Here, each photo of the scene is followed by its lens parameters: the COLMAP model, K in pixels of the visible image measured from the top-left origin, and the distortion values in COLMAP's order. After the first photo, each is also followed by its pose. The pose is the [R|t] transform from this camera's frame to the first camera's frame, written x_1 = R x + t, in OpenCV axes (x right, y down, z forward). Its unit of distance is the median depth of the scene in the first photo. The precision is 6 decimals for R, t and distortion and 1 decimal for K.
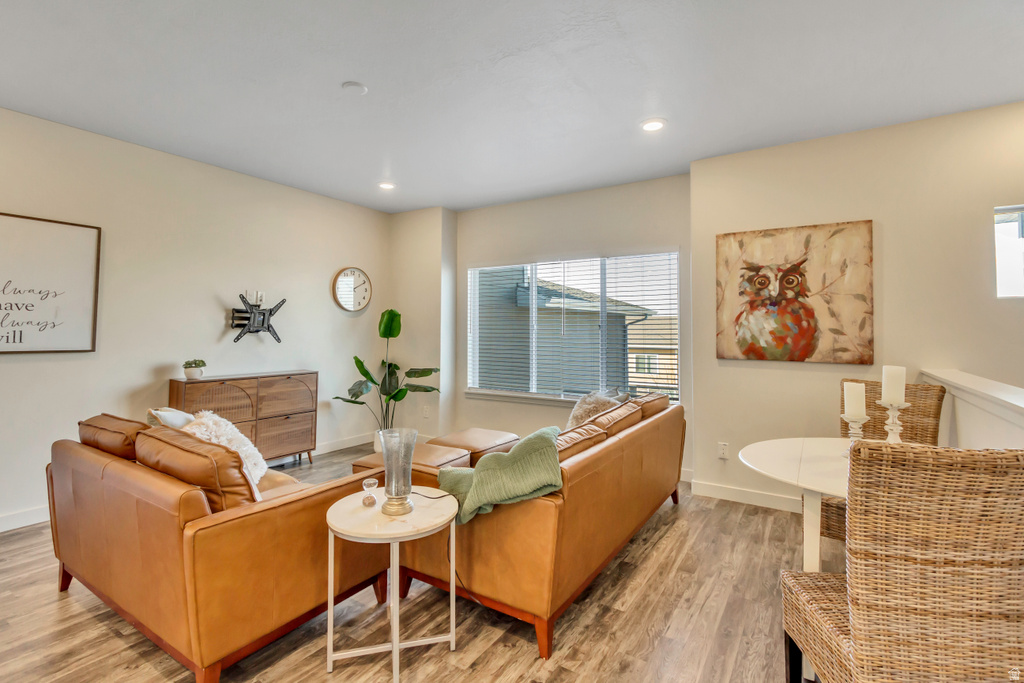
lens RADIAL K [[474.4, 0, 511.8], [0, 474.4, 312.8], [0, 0, 1]] dist [0.002421, 0.000134]
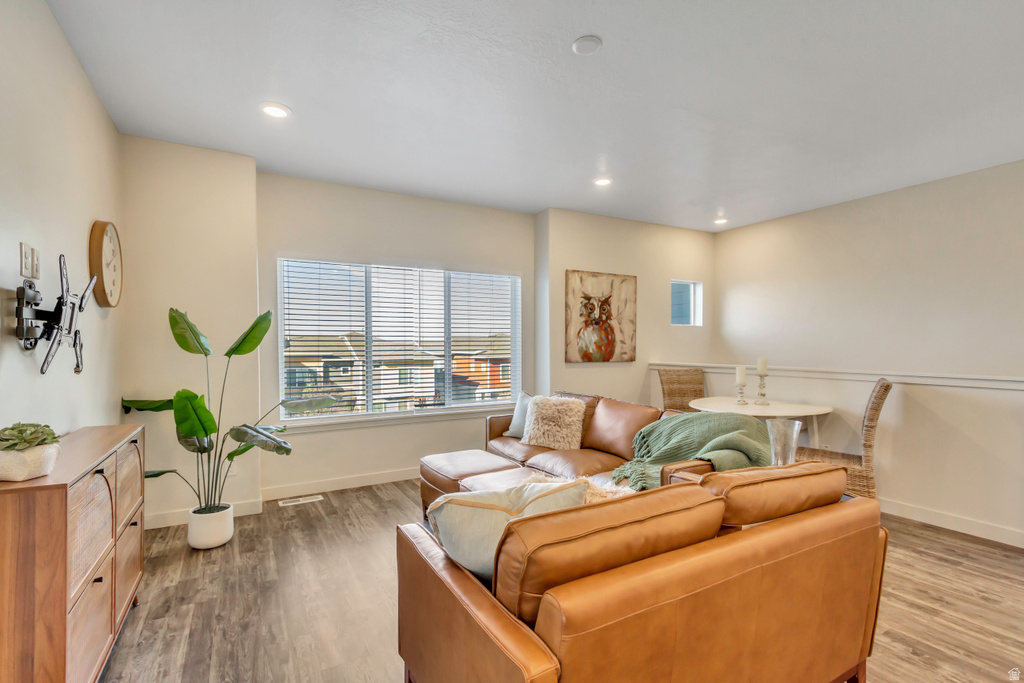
lens RADIAL K [[468.7, 0, 518.9], [0, 468.7, 351.1], [0, 0, 1]] dist [0.013456, 0.000122]
pose [[0.465356, -0.021416, 0.884864, -0.862543], [-0.029942, 0.998754, 0.039920, 0.016088], [-0.884617, -0.045072, 0.464135, 0.540687]]
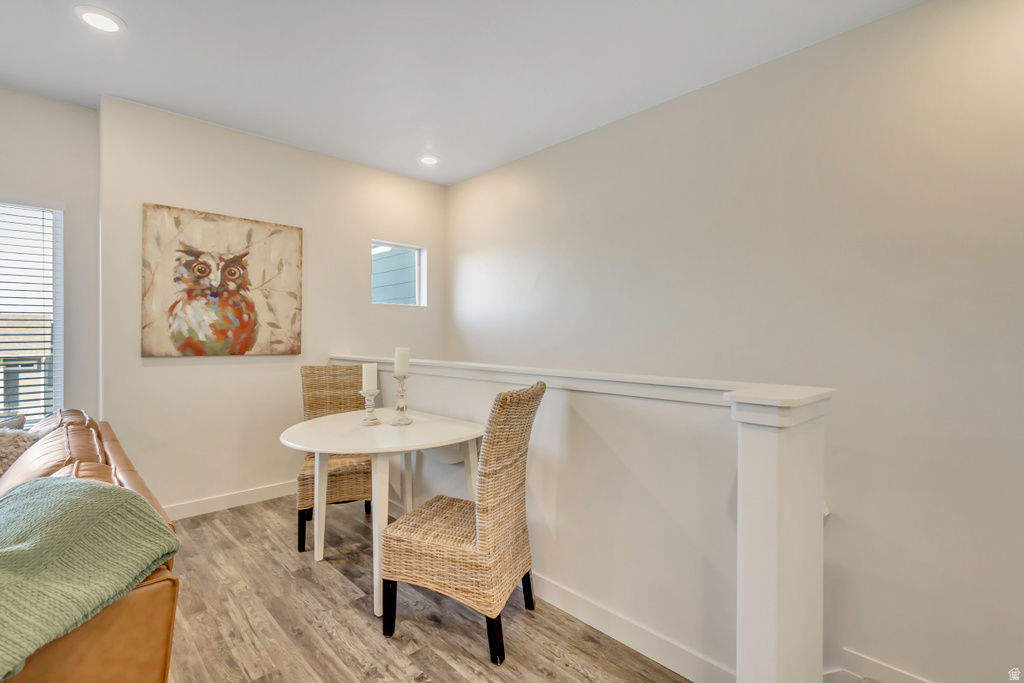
lens RADIAL K [[465.4, 0, 507.5], [0, 465.4, 338.4], [0, 0, 1]] dist [-0.001122, -0.000257]
pose [[0.237603, -0.008692, 0.971323, -0.201439], [-0.037685, 0.999125, 0.018159, 0.028899], [-0.970631, -0.040919, 0.237068, 0.225896]]
